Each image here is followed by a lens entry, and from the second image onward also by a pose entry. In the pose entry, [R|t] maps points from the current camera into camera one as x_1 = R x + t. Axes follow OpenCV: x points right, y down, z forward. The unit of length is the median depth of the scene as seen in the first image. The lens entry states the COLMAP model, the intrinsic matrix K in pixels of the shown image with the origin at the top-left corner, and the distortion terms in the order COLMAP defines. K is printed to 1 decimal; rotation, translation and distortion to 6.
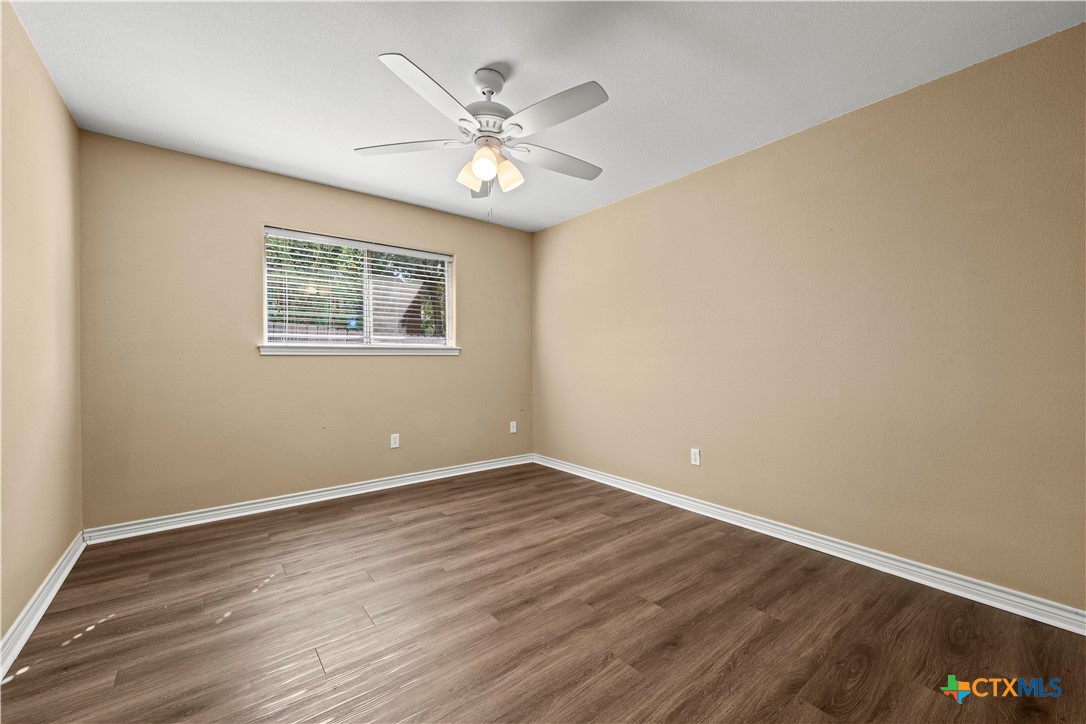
lens RADIAL K [[430.7, 0, 549.1], [0, 430.7, 361.0], [0, 0, 1]] dist [-0.004283, -0.000528]
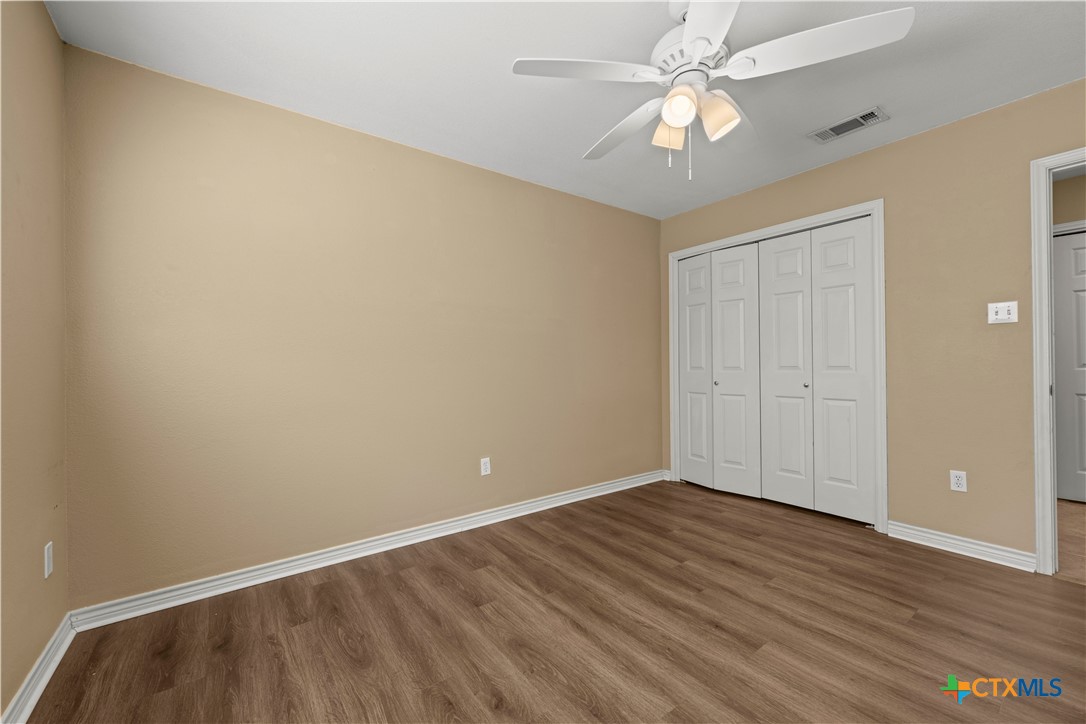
lens RADIAL K [[430.7, 0, 548.2], [0, 430.7, 360.6], [0, 0, 1]] dist [-0.004283, -0.000528]
pose [[0.039839, 0.005219, 0.999192, -0.708177], [0.017421, 0.999831, -0.005917, -0.007131], [-0.999054, 0.017643, 0.039742, 0.941968]]
